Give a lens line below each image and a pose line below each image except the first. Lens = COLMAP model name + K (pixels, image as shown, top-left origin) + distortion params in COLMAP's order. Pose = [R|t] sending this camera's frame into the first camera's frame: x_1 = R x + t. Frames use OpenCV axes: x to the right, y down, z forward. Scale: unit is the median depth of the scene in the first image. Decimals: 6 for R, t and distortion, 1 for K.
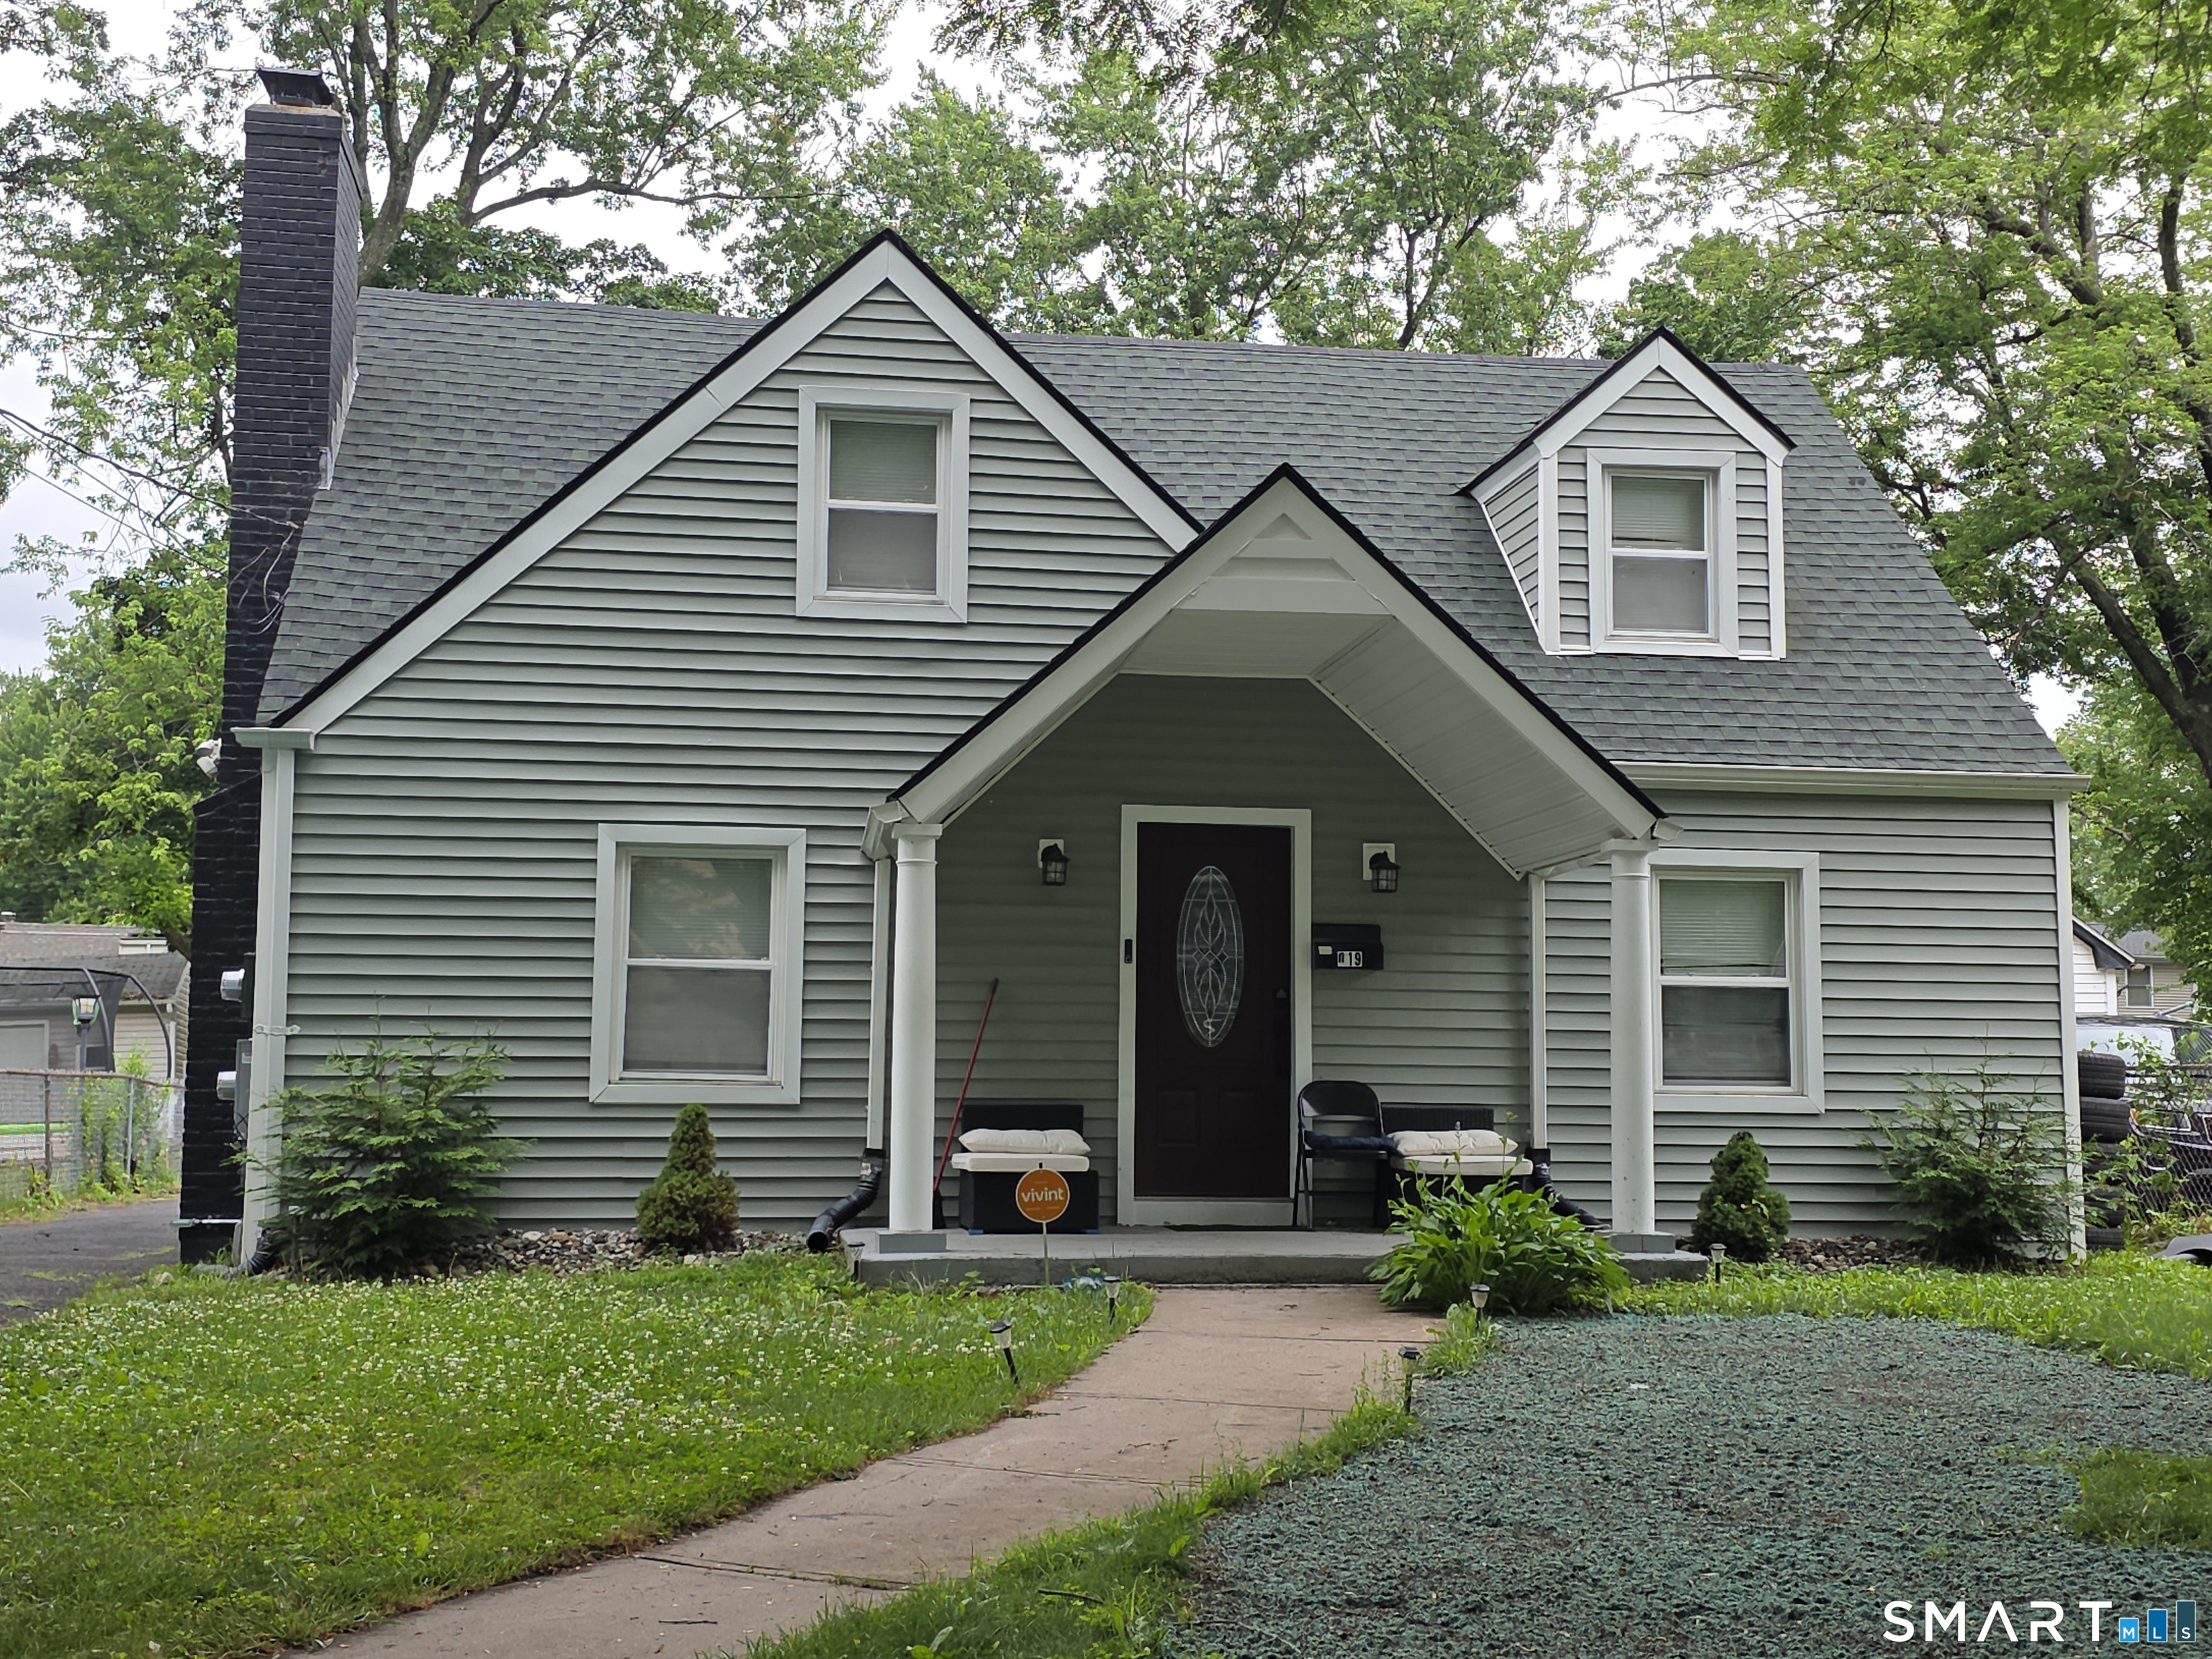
lens RADIAL K [[2730.5, 0, 1106.0], [0, 2730.5, 829.5], [0, 0, 1]] dist [-0.005711, -0.004057]
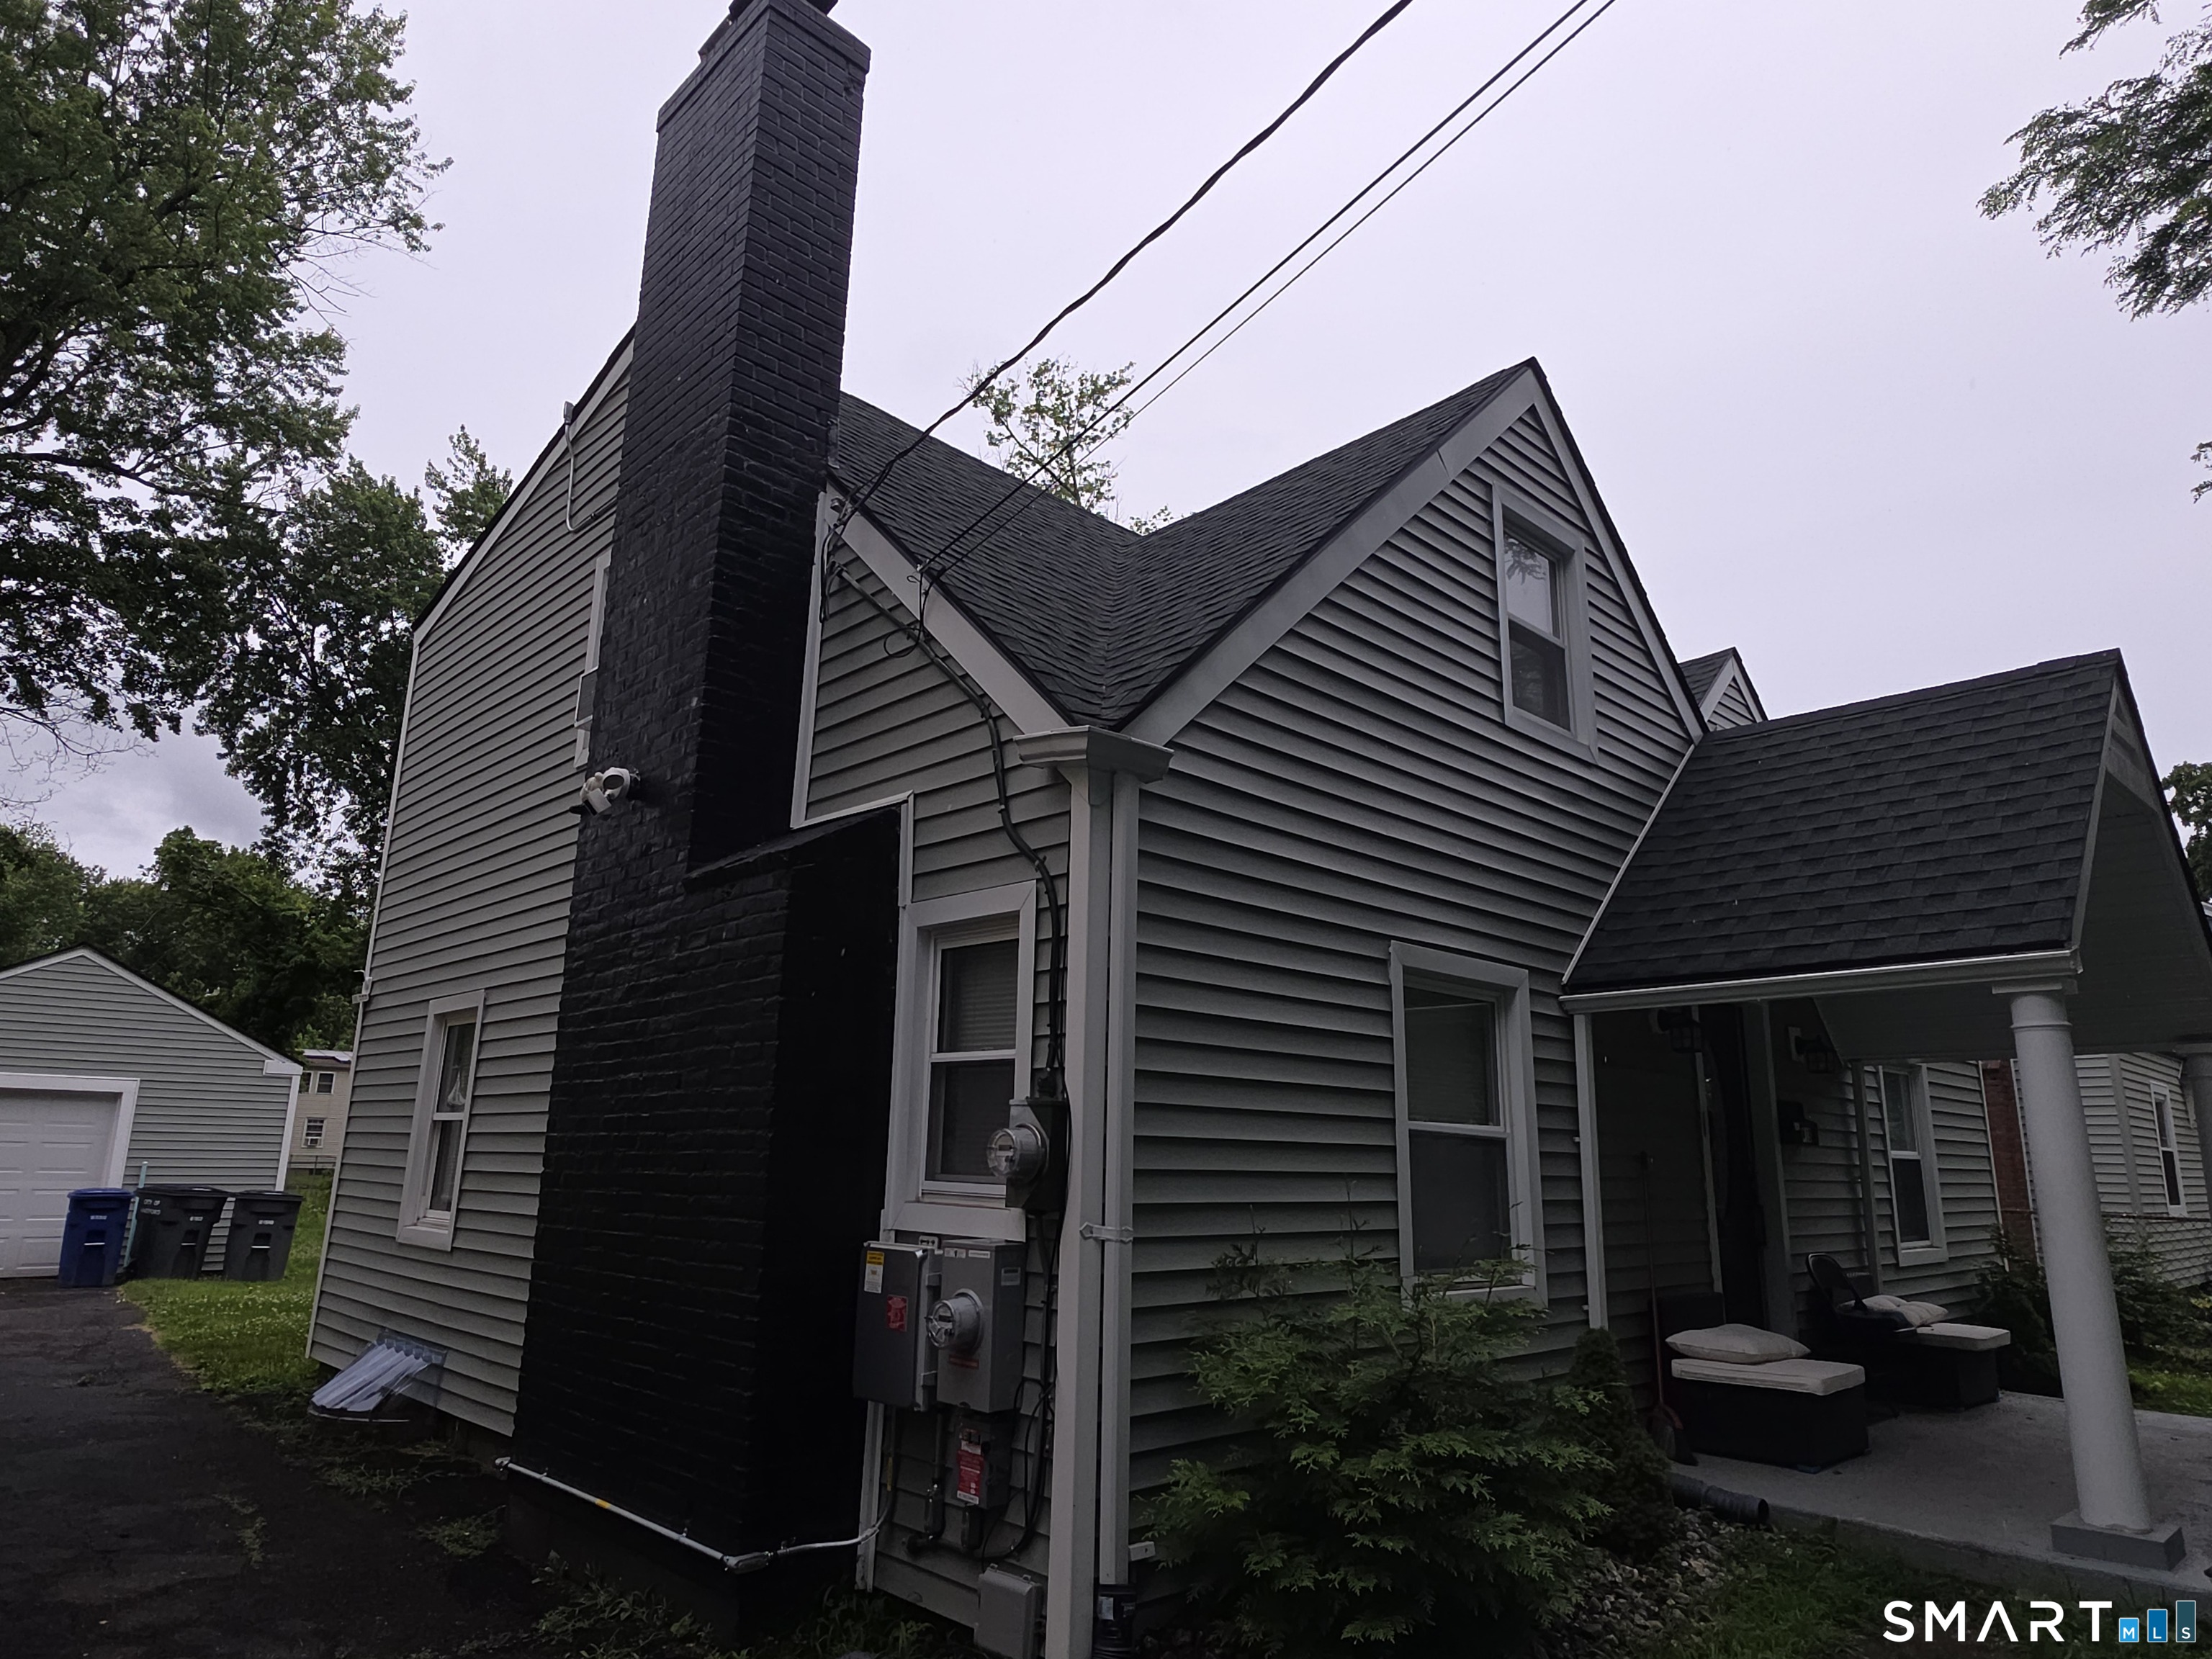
lens RADIAL K [[1353.8, 0, 1106.0], [0, 1353.8, 829.5], [0, 0, 1]] dist [-0.004818, -0.000672]
pose [[0.822617, 0.144748, 0.549862, -0.434487], [-0.072054, 0.985796, -0.151708, 0.028510], [-0.564011, 0.085178, 0.821362, 0.686254]]
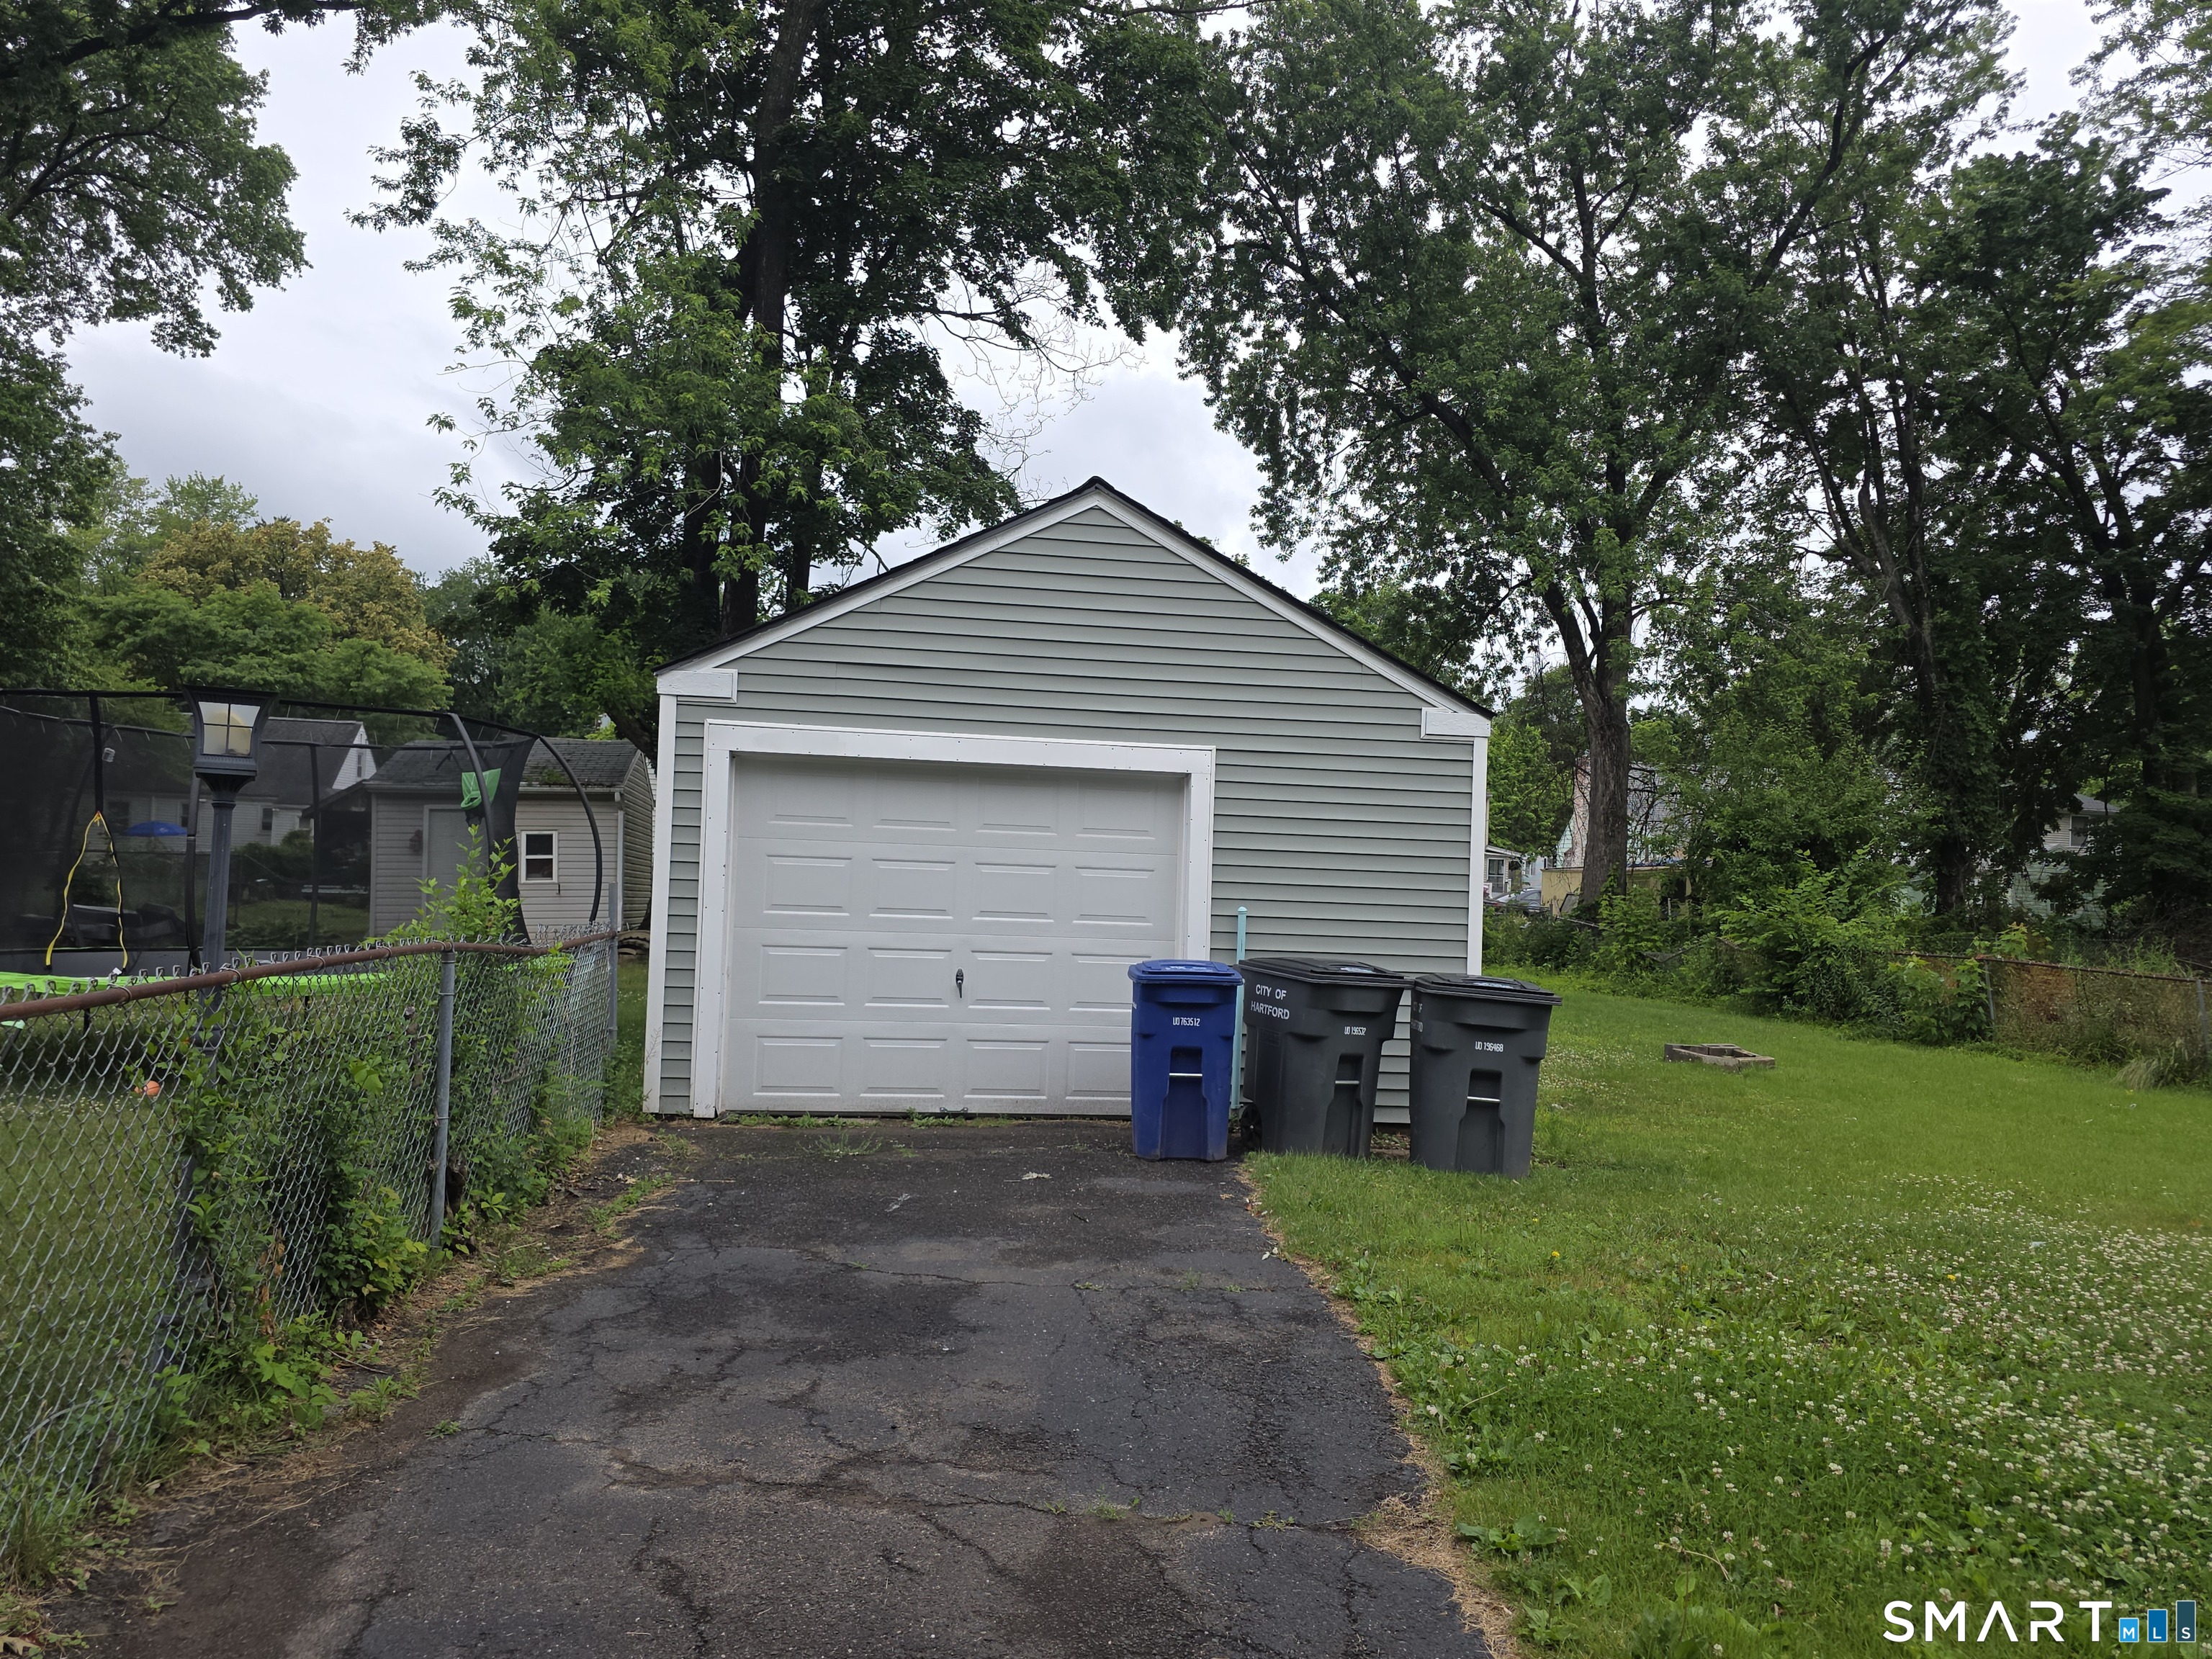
lens RADIAL K [[1443.5, 0, 1106.0], [0, 1443.5, 829.5], [0, 0, 1]] dist [0.004832, 0.000503]
pose [[0.998514, 0.034982, -0.041776, -0.471835], [-0.031656, 0.996467, 0.077793, 0.120134], [0.044349, -0.076355, 0.996094, 1.575728]]
